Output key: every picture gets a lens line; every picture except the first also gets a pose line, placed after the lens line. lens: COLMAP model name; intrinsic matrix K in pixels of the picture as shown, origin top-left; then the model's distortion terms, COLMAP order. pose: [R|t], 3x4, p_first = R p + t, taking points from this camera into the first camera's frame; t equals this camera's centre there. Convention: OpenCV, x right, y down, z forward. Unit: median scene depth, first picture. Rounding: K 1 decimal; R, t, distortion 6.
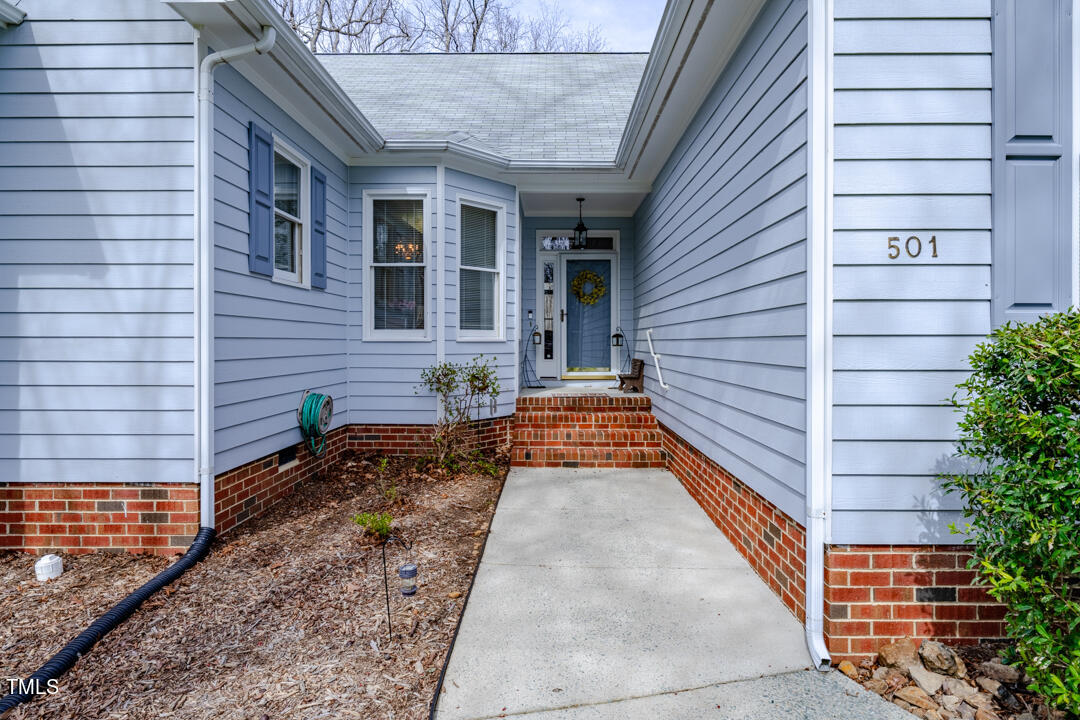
lens RADIAL K [[593.9, 0, 551.2], [0, 593.9, 343.0], [0, 0, 1]] dist [-0.007210, -0.001524]
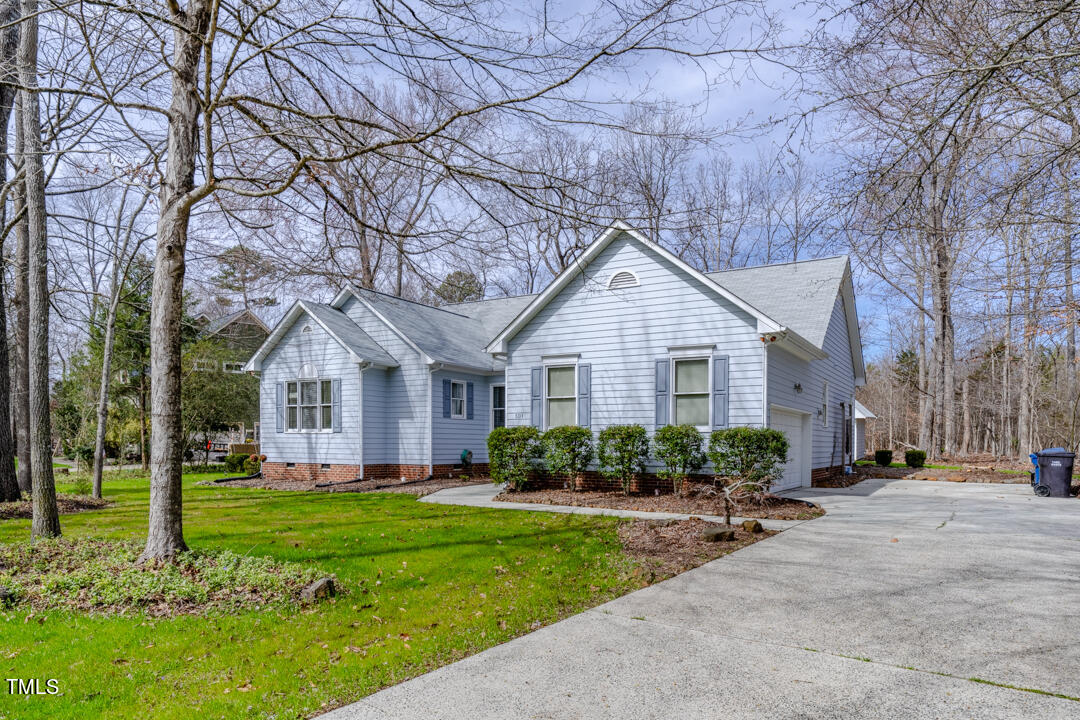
lens RADIAL K [[697.1, 0, 553.1], [0, 697.1, 450.4], [0, 0, 1]] dist [-0.001125, -0.001461]
pose [[0.864910, 0.009194, -0.501843, 1.678338], [-0.005508, 0.999946, 0.008826, 0.040730], [0.501897, -0.004870, 0.864914, -1.817859]]
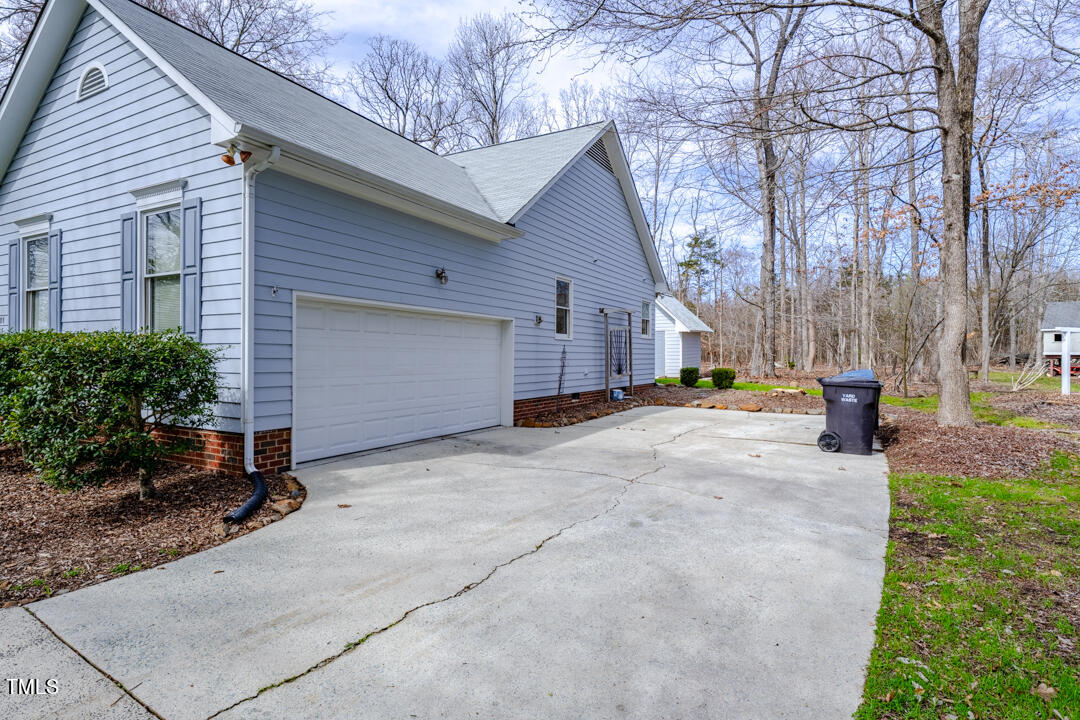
lens RADIAL K [[559.6, 0, 534.7], [0, 559.6, 354.4], [0, 0, 1]] dist [-0.000569, -0.000196]
pose [[0.877064, 0.003097, -0.480364, 1.974128], [-0.005237, 0.999981, -0.003114, 0.011106], [0.480346, 0.005247, 0.877063, -0.148878]]
